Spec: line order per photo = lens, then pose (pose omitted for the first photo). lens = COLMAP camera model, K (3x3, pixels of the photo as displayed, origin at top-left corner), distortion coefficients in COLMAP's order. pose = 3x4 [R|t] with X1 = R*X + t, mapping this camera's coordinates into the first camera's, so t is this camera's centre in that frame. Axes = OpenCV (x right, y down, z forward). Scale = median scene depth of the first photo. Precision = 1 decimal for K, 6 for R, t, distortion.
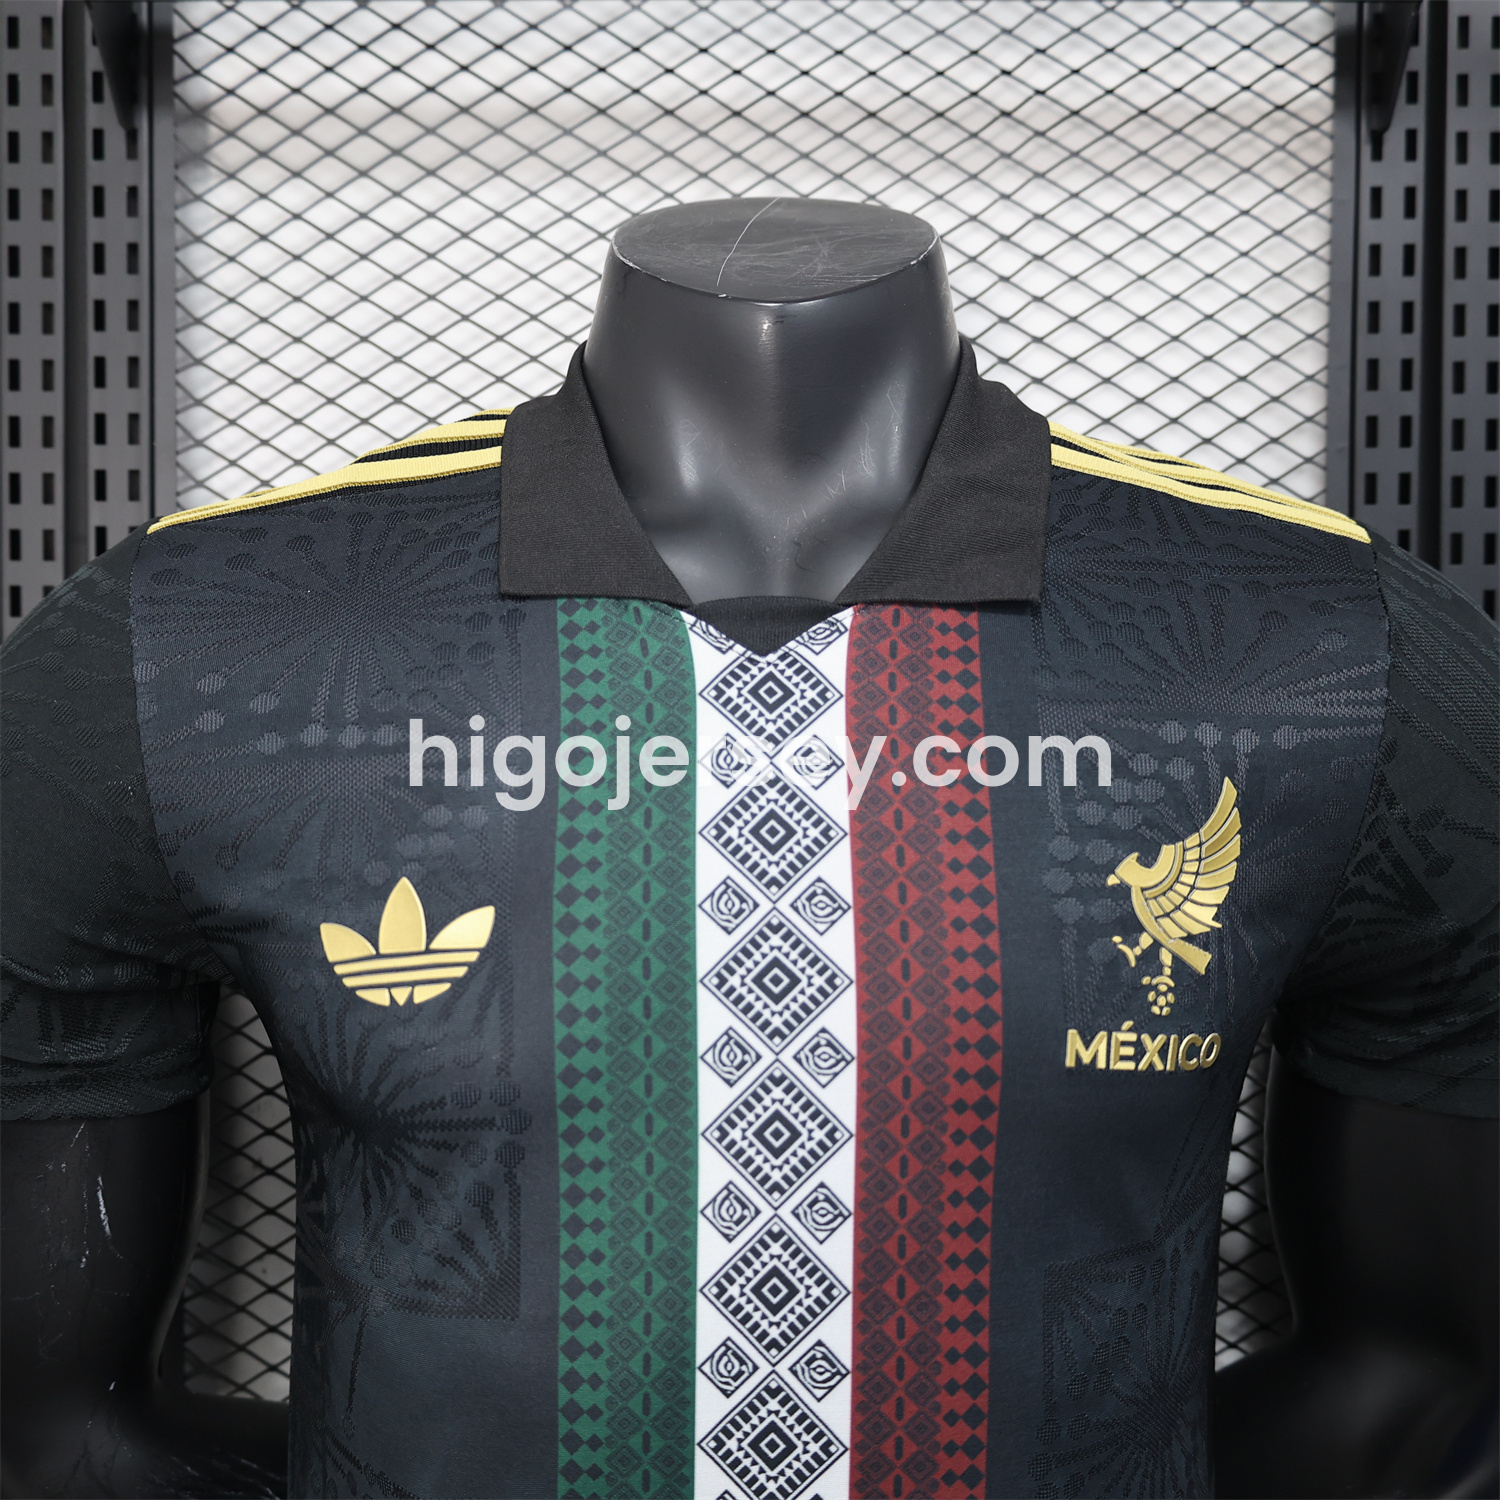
lens RADIAL K [[1567.5, 0, 753.6], [0, 1567.5, 753.3], [0, 0, 1]] dist [-0.010180, 0.000000]
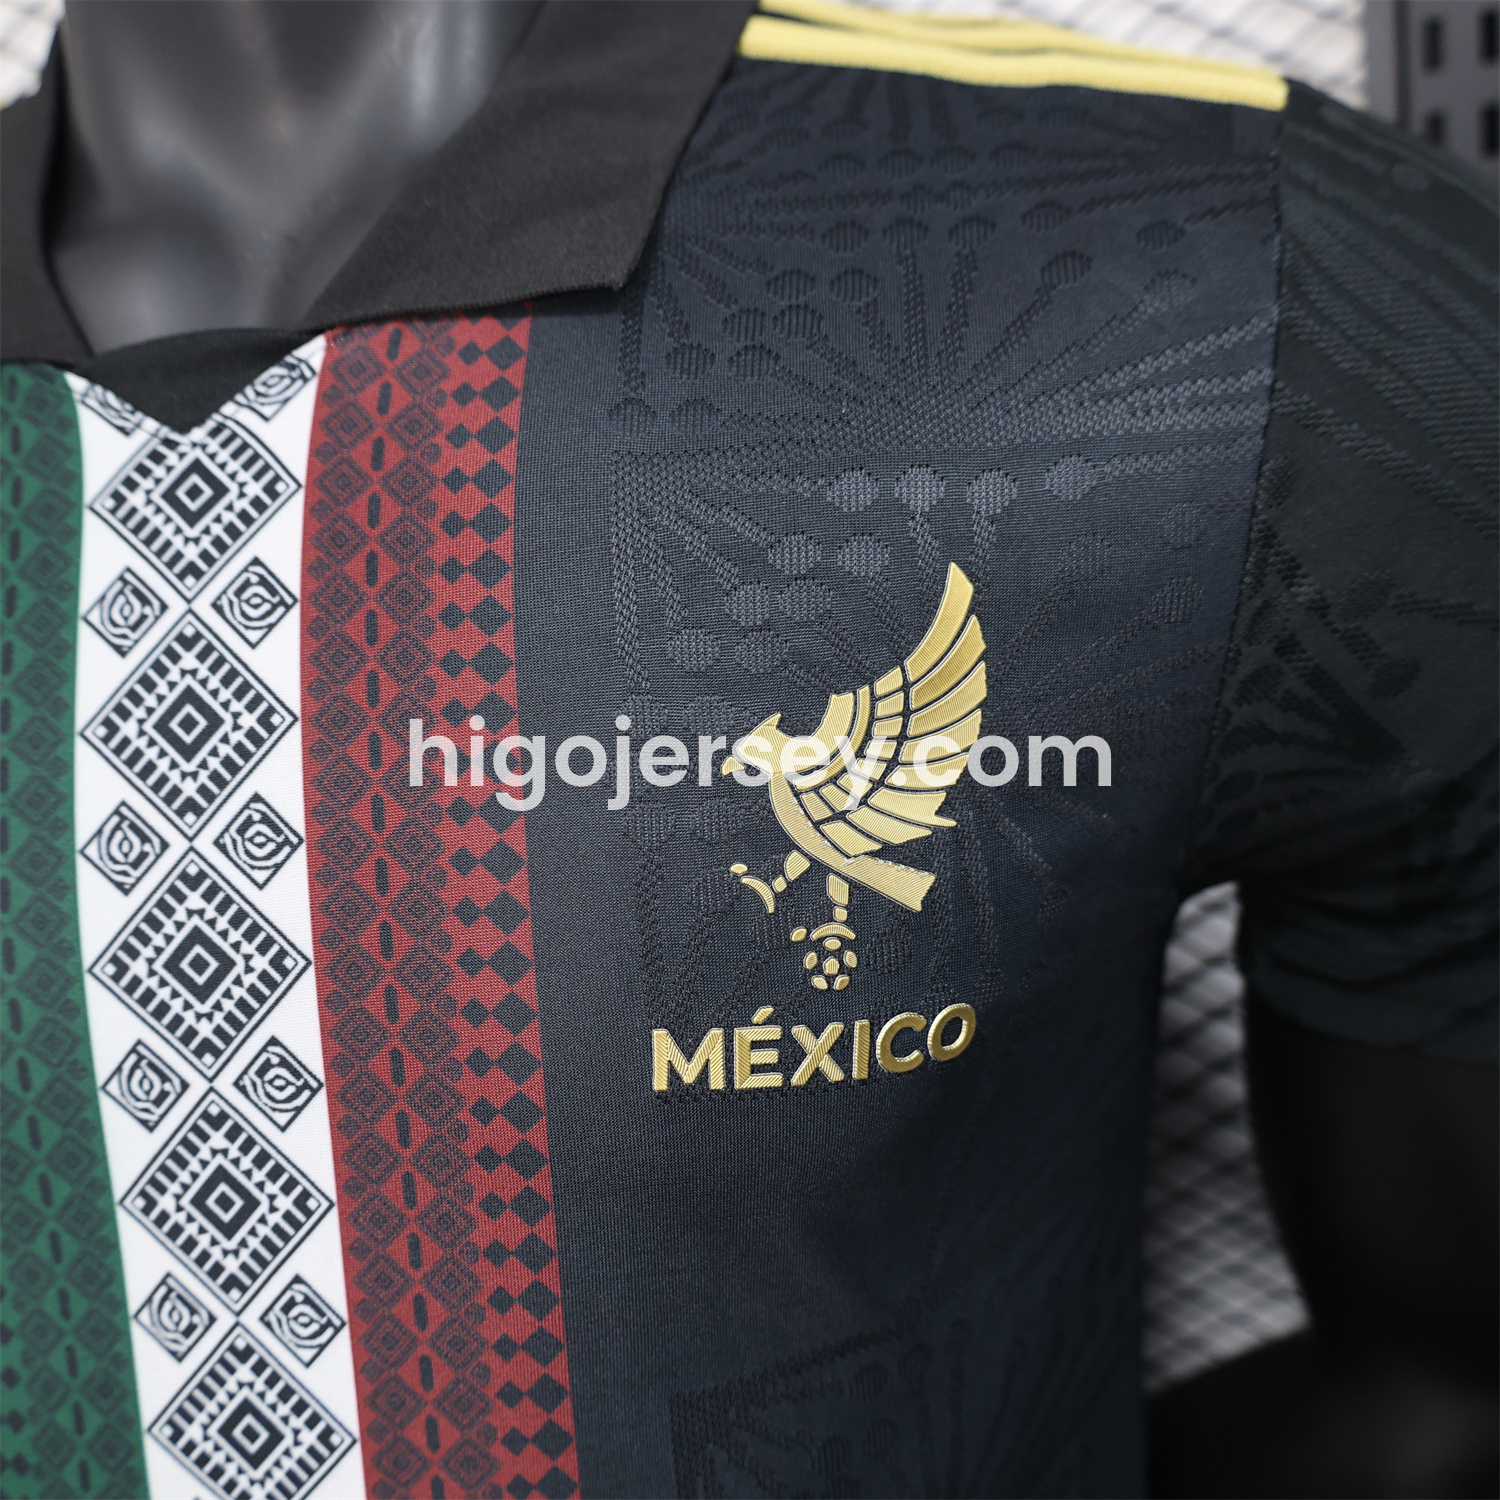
lens RADIAL K [[1567.5, 0, 746.0], [0, 1567.5, 745.9], [0, 0, 1]] dist [-0.010180, 0.000000]
pose [[0.978929, -0.068303, -0.192437, 0.337459], [0.096845, 0.984965, 0.143054, -0.007869], [0.179773, -0.158676, 0.970826, 0.432062]]
